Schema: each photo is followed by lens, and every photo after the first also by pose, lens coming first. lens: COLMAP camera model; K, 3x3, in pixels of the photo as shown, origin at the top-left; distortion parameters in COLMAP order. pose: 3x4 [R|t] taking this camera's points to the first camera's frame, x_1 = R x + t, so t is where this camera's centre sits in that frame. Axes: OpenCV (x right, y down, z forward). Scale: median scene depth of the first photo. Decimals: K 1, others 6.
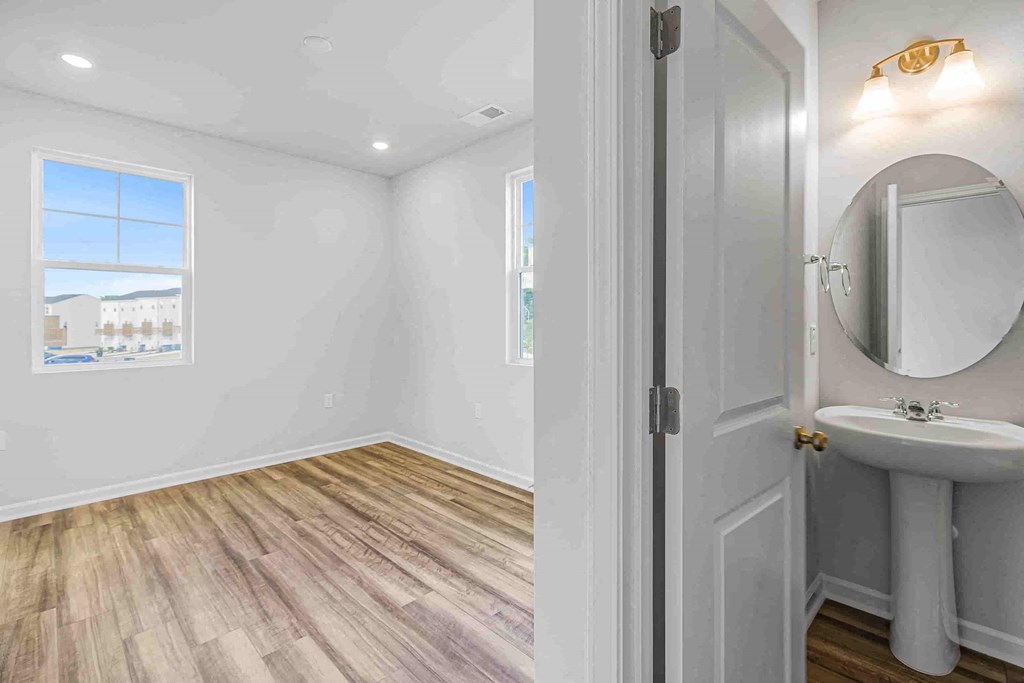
lens RADIAL K [[465.6, 0, 533.6], [0, 465.6, 320.2], [0, 0, 1]] dist [-0.001858, 0.000355]
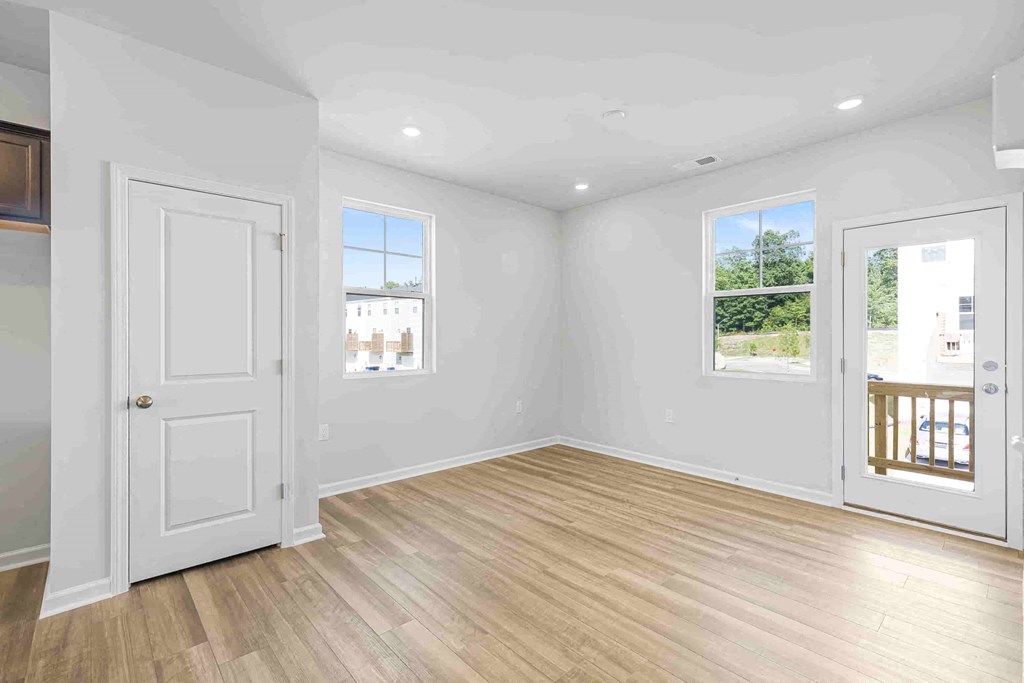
lens RADIAL K [[465.6, 0, 515.2], [0, 465.6, 341.6], [0, 0, 1]] dist [-0.001858, 0.000355]
pose [[0.998404, 0.004596, -0.056285, -0.560239], [-0.004248, 0.999971, 0.006306, 0.005132], [0.056312, -0.006056, 0.998395, -0.223154]]
